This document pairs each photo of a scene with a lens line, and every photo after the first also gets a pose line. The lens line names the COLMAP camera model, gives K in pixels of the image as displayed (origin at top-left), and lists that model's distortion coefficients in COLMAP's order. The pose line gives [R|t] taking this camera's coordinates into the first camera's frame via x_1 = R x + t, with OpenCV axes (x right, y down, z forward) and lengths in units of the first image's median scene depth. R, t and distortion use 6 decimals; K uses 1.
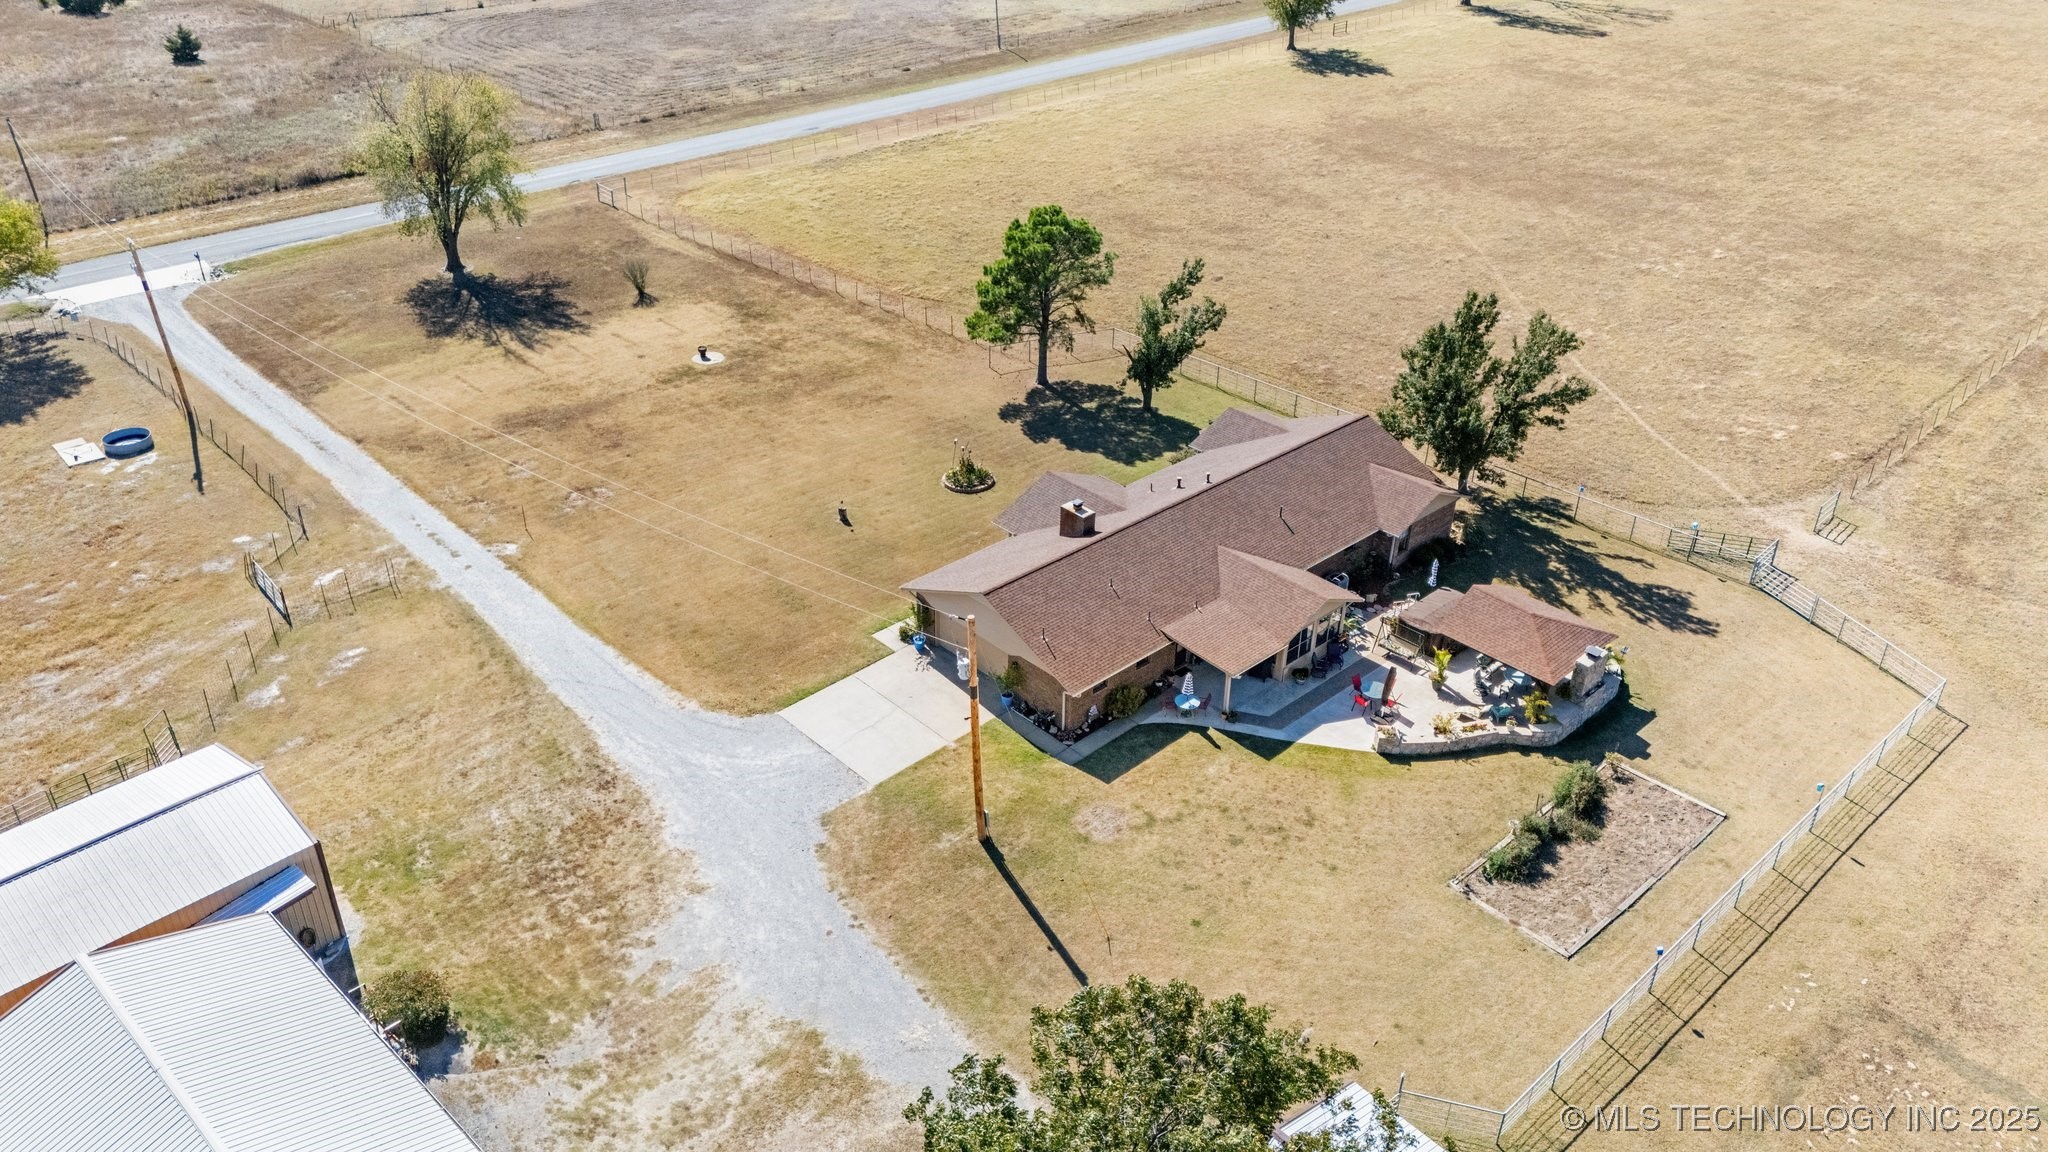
lens RADIAL K [[1506.4, 0, 1009.7], [0, 1506.4, 578.5], [0, 0, 1]] dist [0.067425, -0.017629]
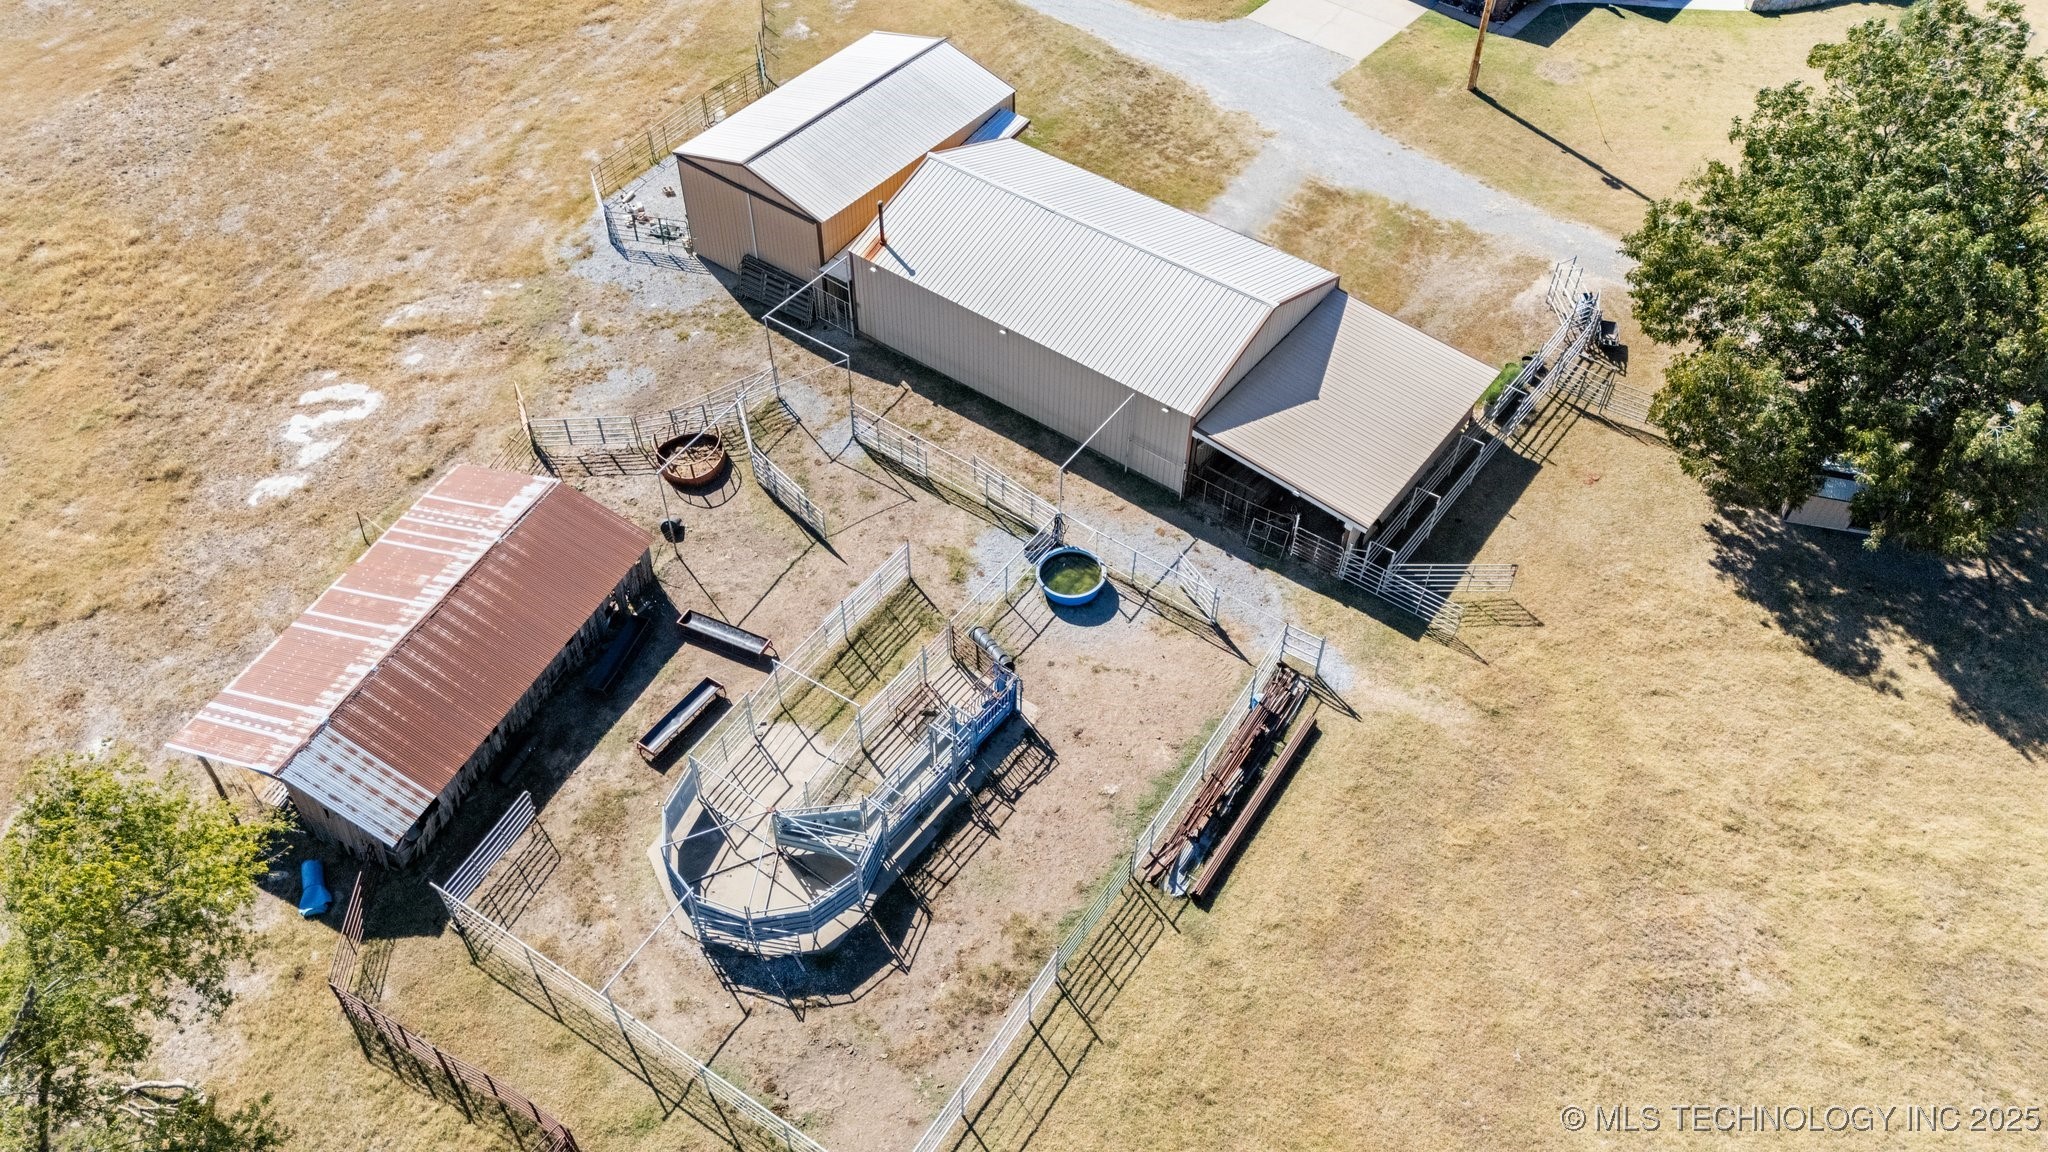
lens RADIAL K [[1506.4, 0, 1027.4], [0, 1506.4, 568.0], [0, 0, 1]] dist [0.067425, -0.017629]
pose [[0.992036, -0.083904, 0.093944, -0.525231], [0.054698, 0.958809, 0.278735, 0.179323], [-0.113462, -0.271377, 0.955762, -0.260364]]
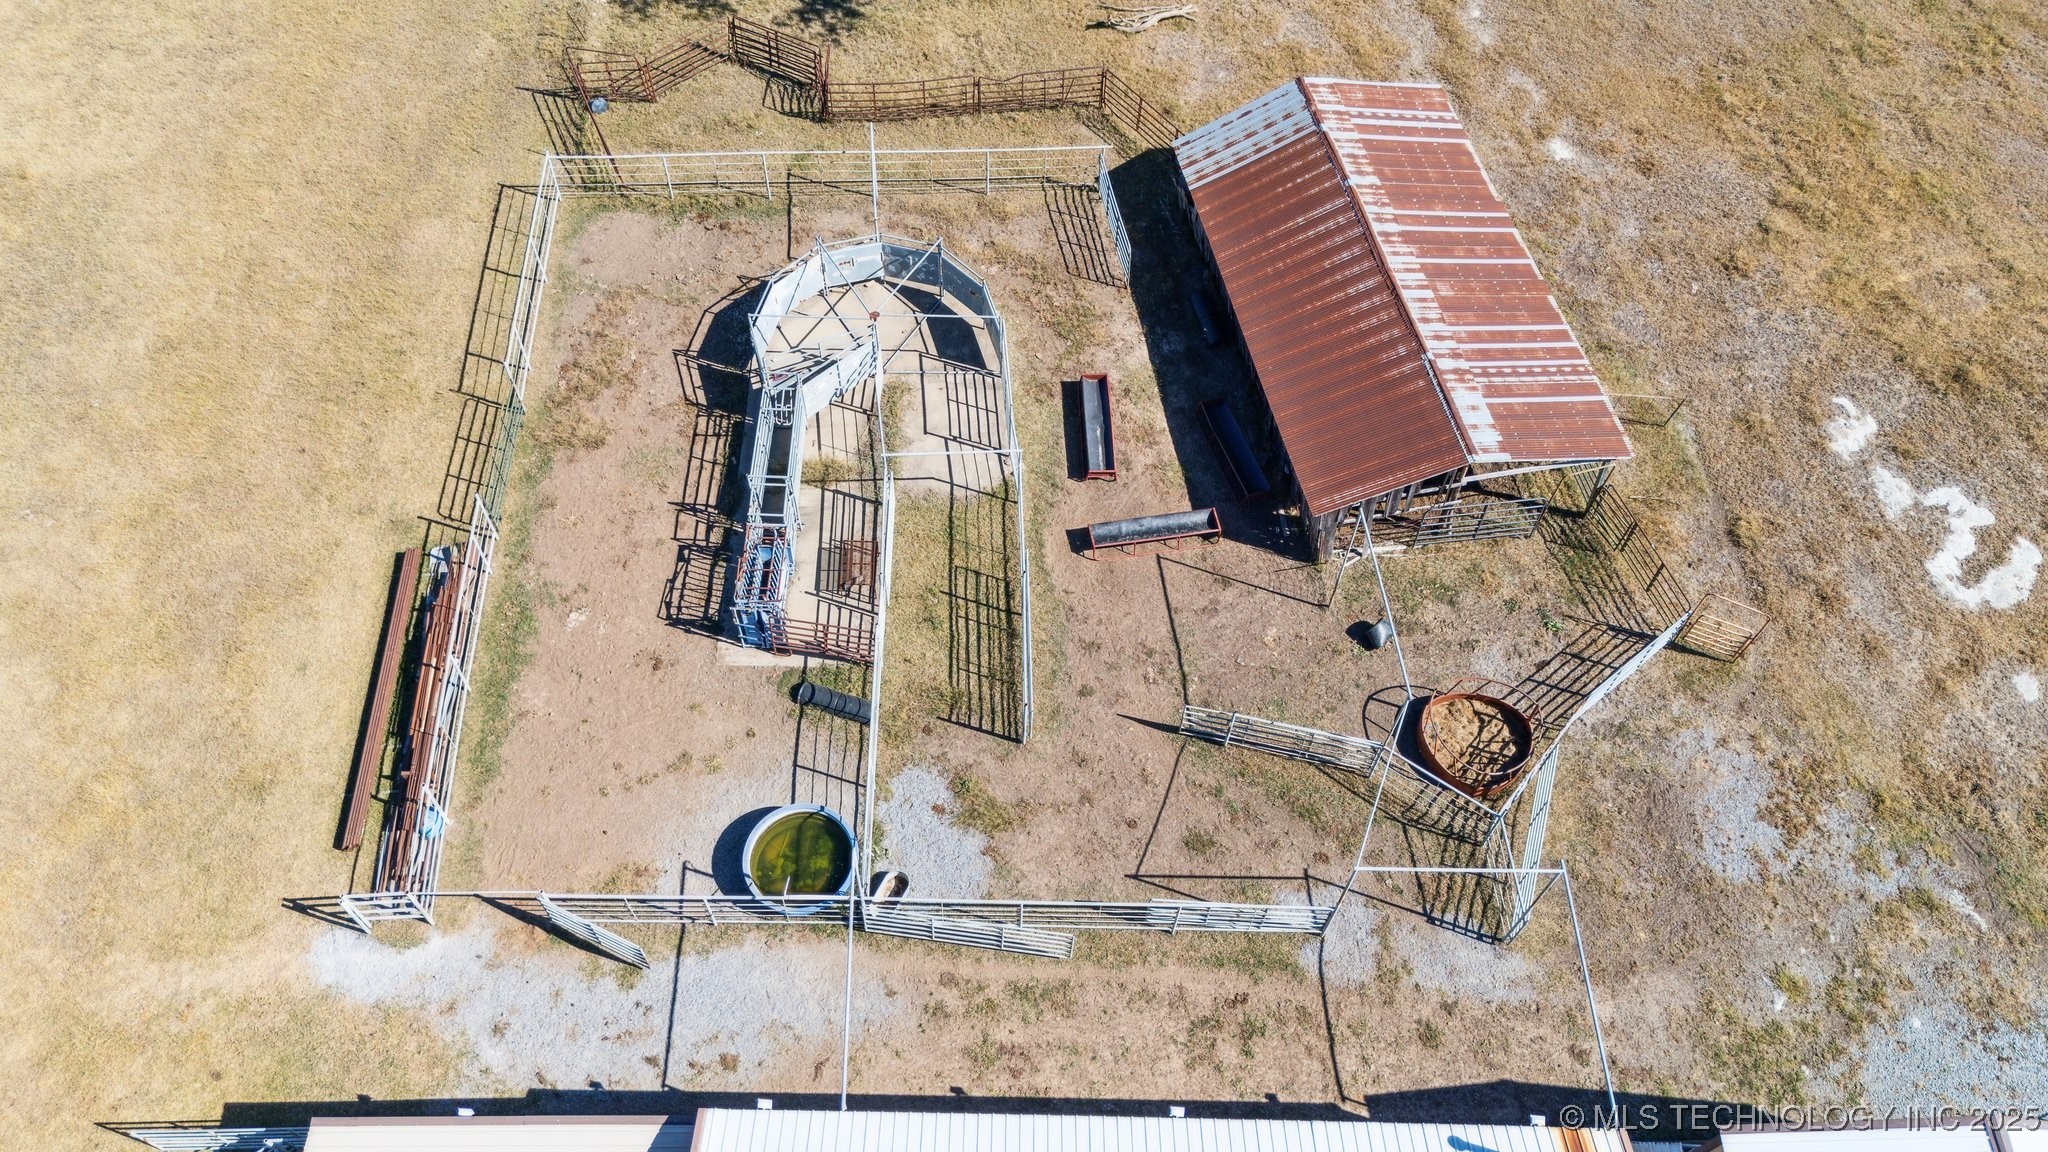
lens RADIAL K [[1506.4, 0, 1017.6], [0, 1506.4, 581.9], [0, 0, 1]] dist [0.067425, -0.017629]
pose [[-0.730826, 0.573533, -0.370072, -0.332893], [-0.370085, 0.122610, 0.920871, -0.110564], [0.573524, 0.809955, 0.122650, 0.461983]]
